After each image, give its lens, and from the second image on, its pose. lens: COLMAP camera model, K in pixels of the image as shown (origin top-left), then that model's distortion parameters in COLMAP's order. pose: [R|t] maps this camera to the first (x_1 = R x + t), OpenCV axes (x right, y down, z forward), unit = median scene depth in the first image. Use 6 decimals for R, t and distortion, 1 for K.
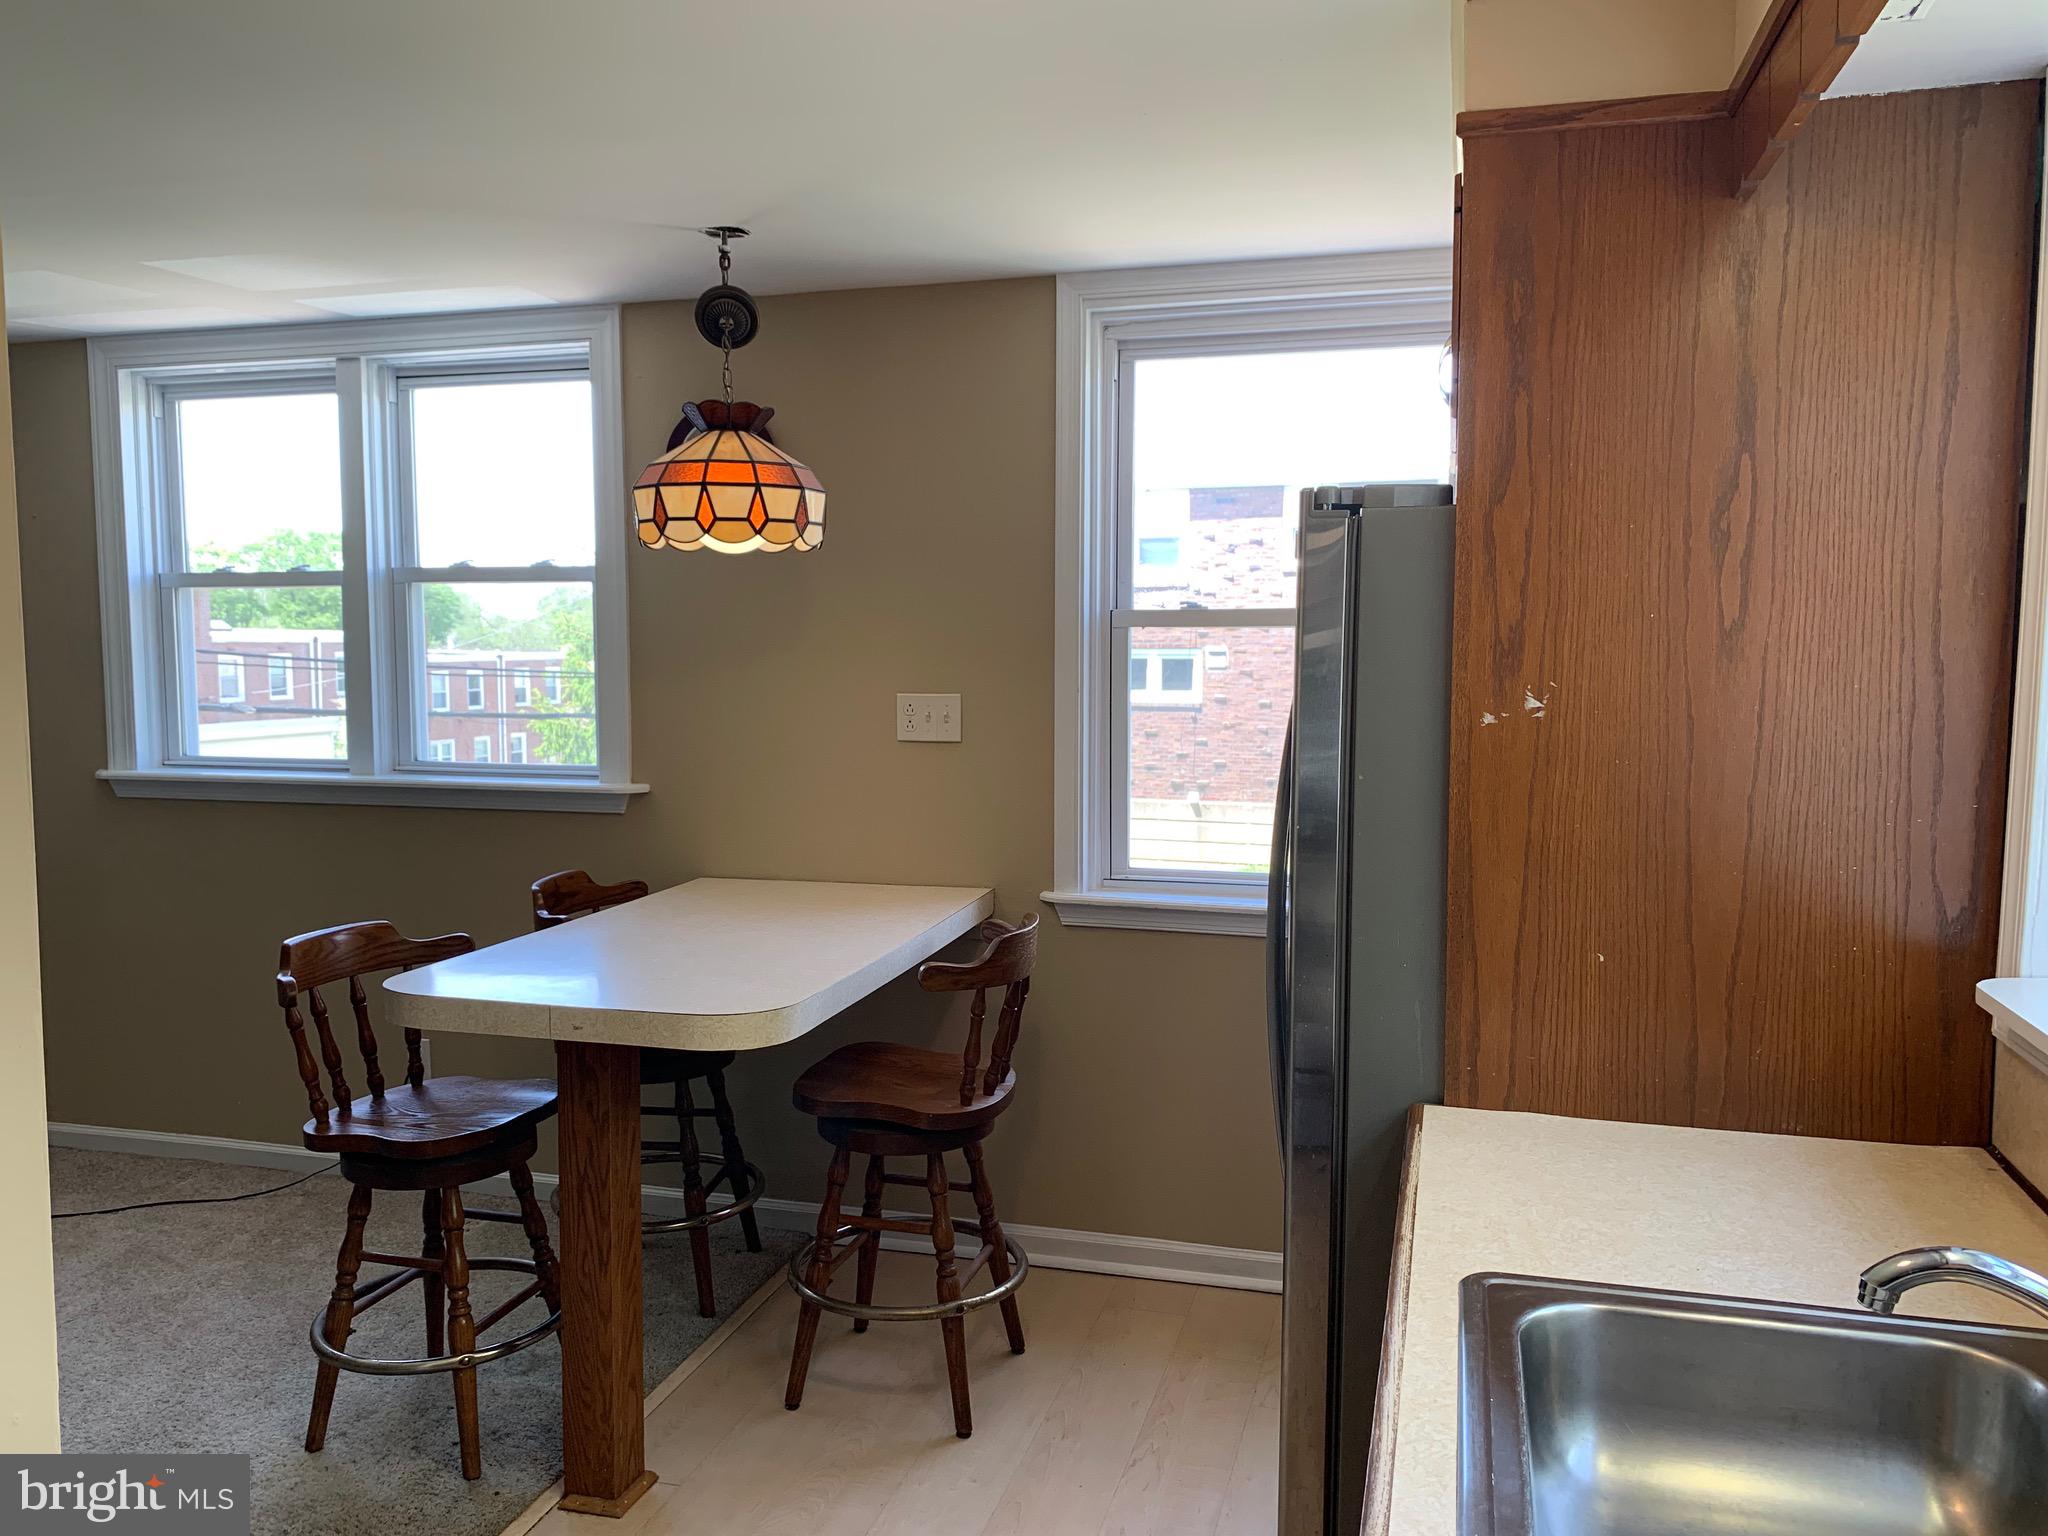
lens RADIAL K [[1580.4, 0, 1014.1], [0, 1580.4, 760.3], [0, 0, 1]] dist [0.020366, -0.004740]
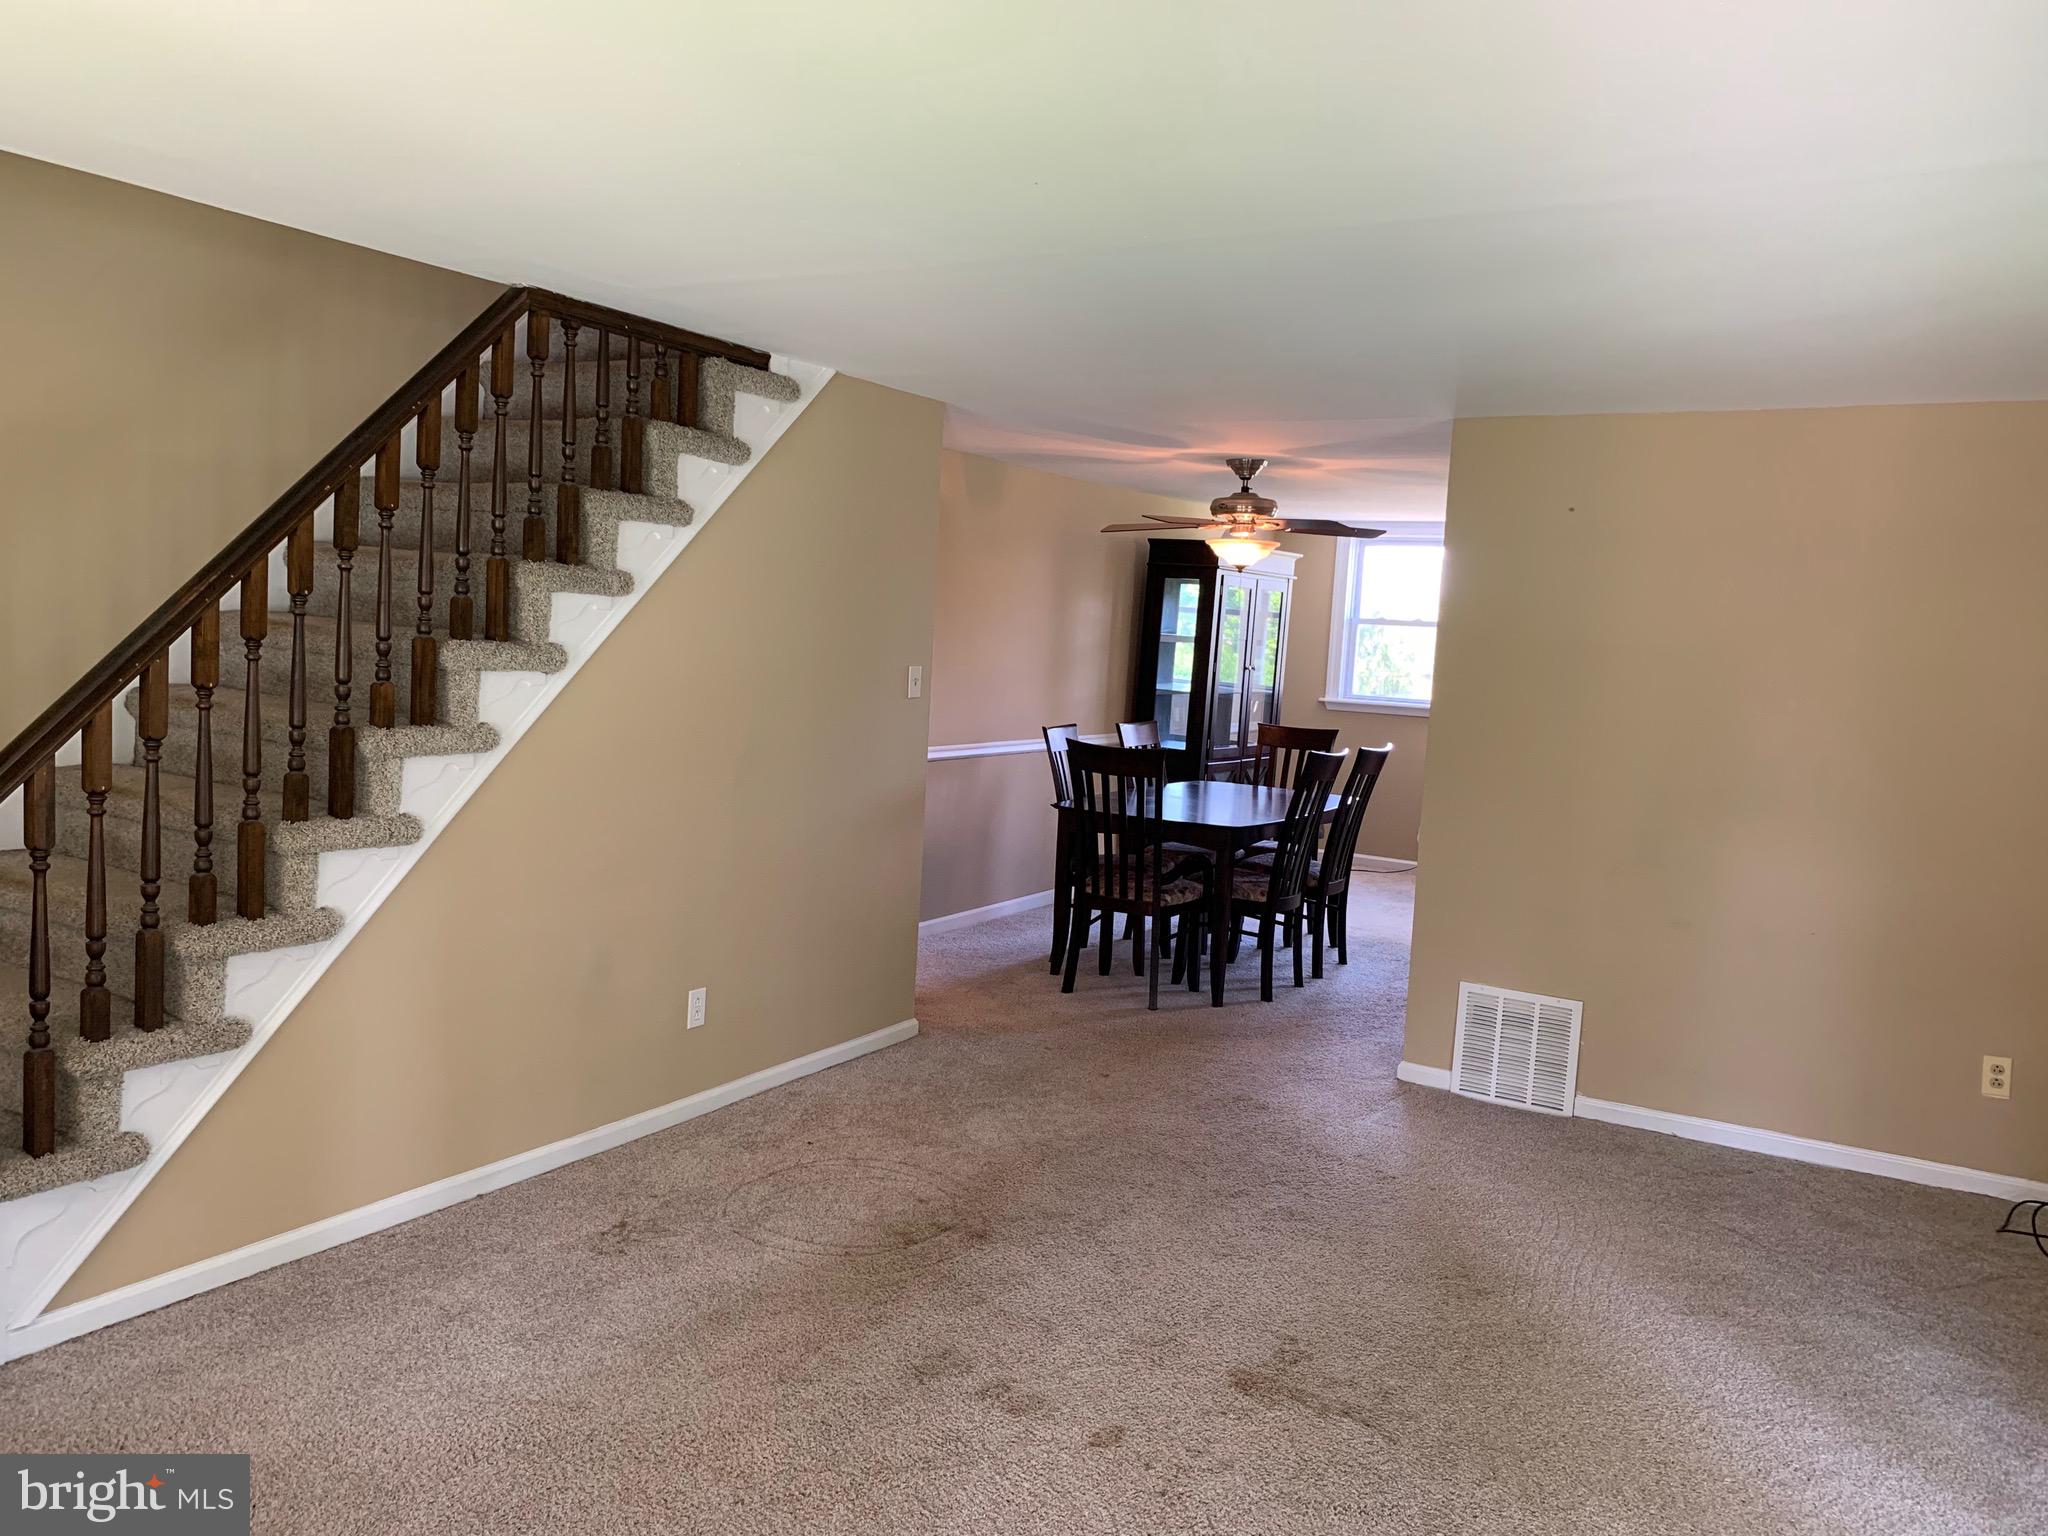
lens RADIAL K [[1580.4, 0, 1014.1], [0, 1580.4, 760.3], [0, 0, 1]] dist [0.020366, -0.004740]
pose [[0.963547, 0.064609, -0.259620, -0.422735], [-0.062999, 0.997908, 0.014527, 0.102532], [0.260016, 0.002358, 0.965601, -1.549860]]
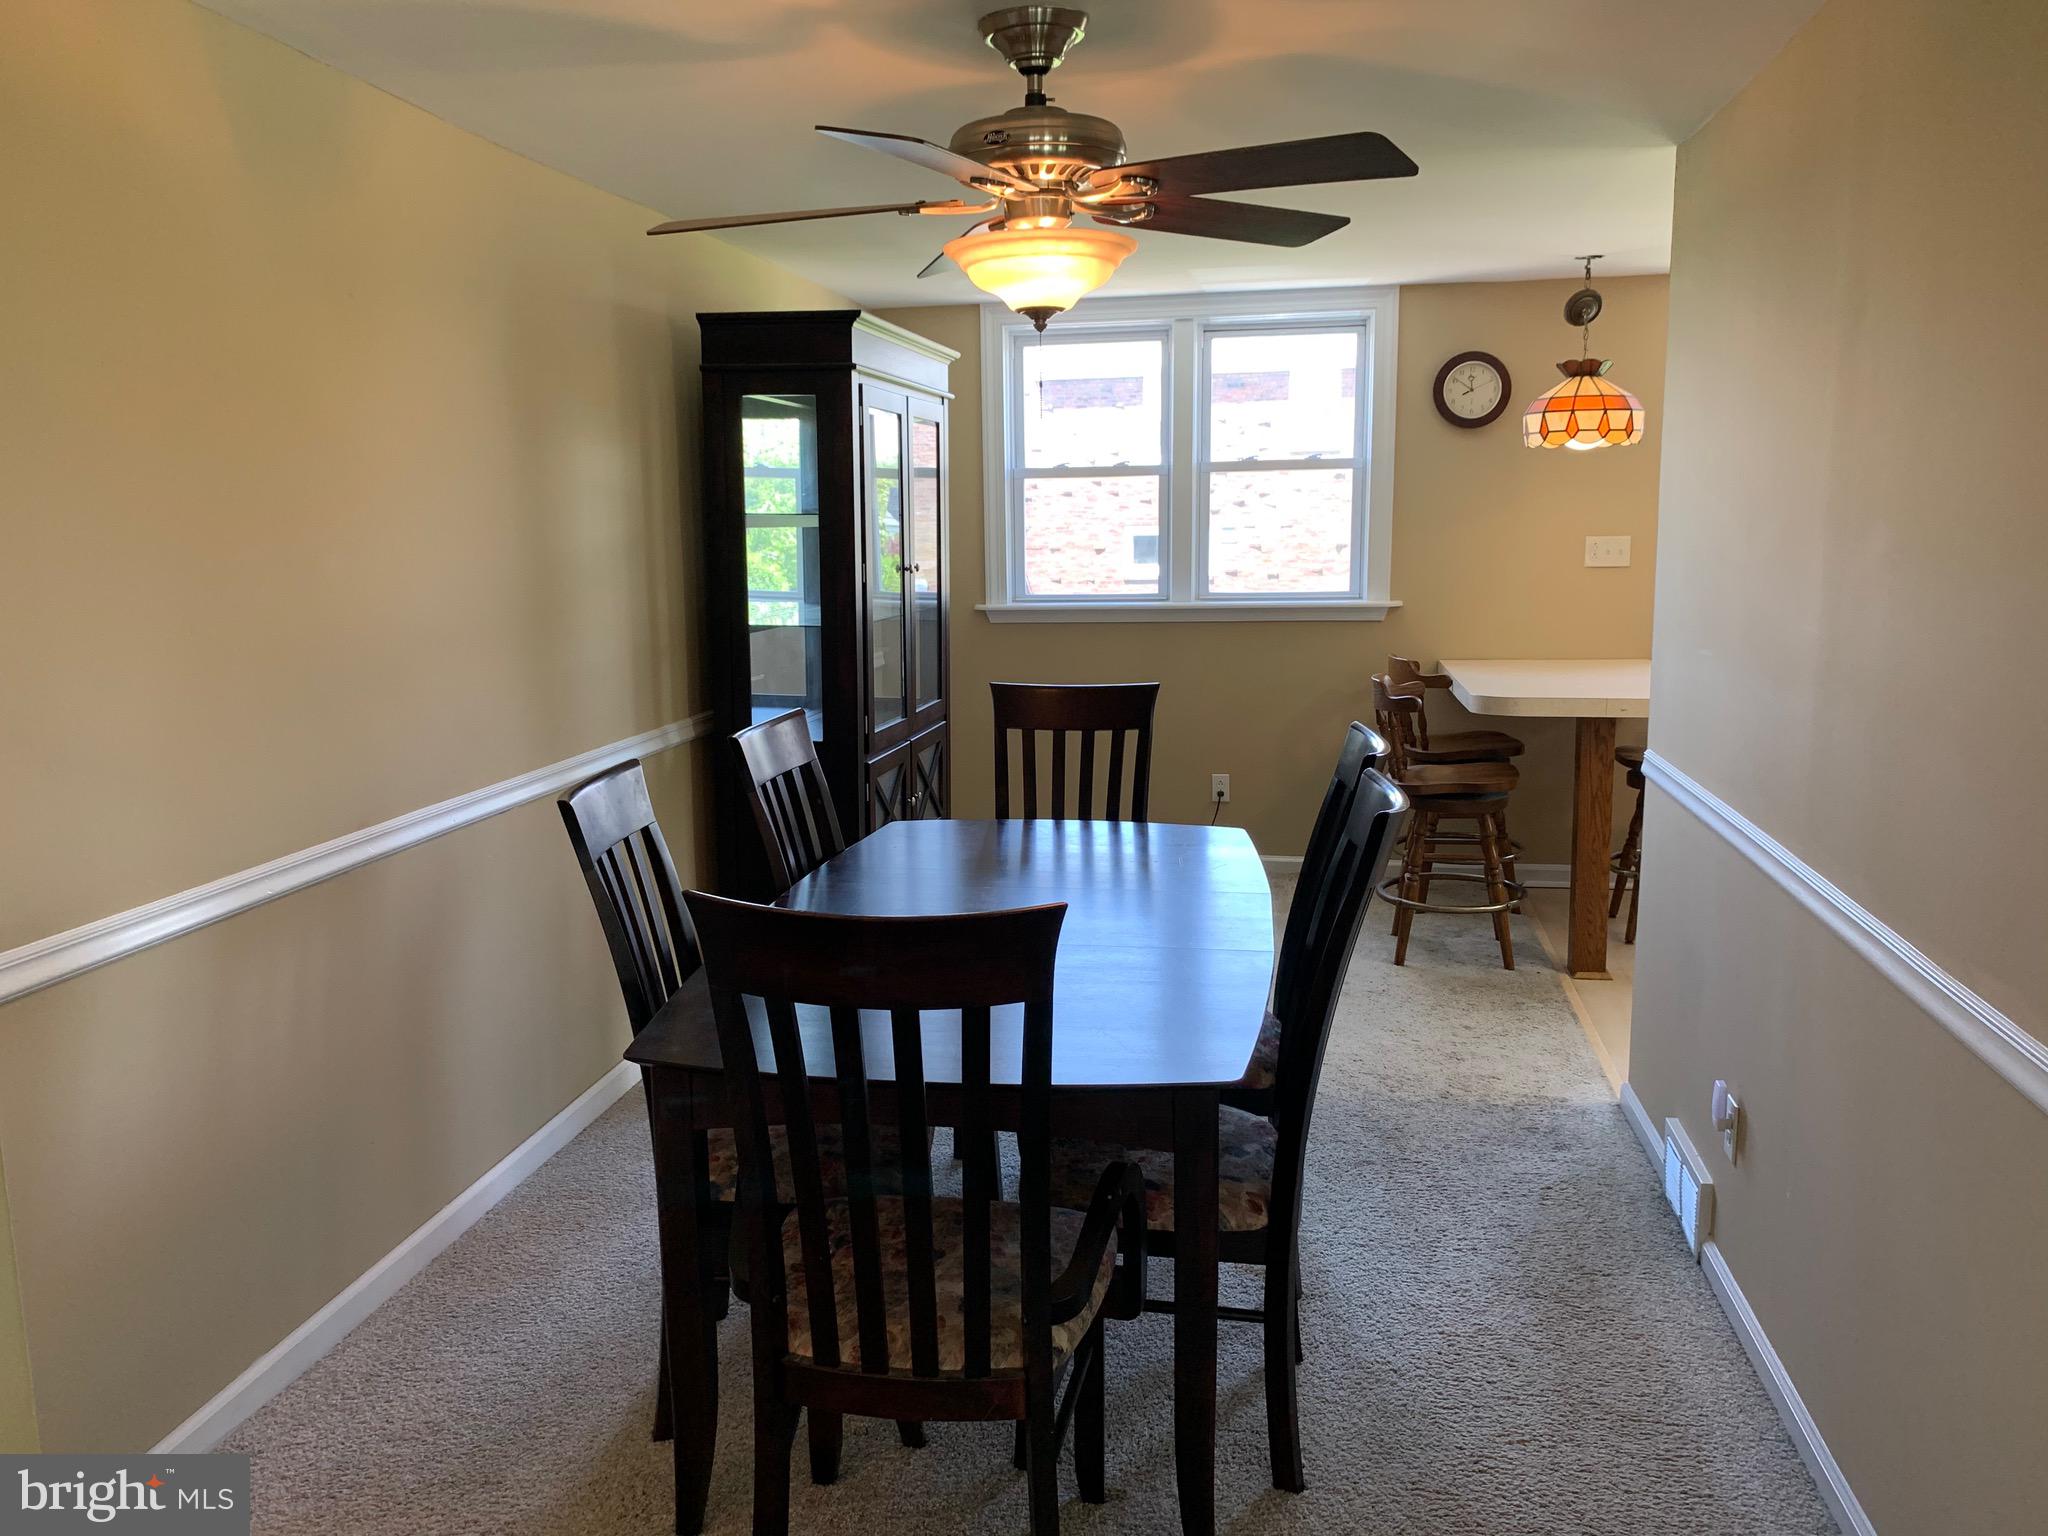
lens RADIAL K [[1580.4, 0, 1014.1], [0, 1580.4, 760.3], [0, 0, 1]] dist [0.020366, -0.004740]
pose [[0.996129, -0.031950, 0.081887, -0.715790], [0.025428, 0.996511, 0.079495, 0.037015], [-0.084141, -0.077105, 0.993466, -0.498094]]
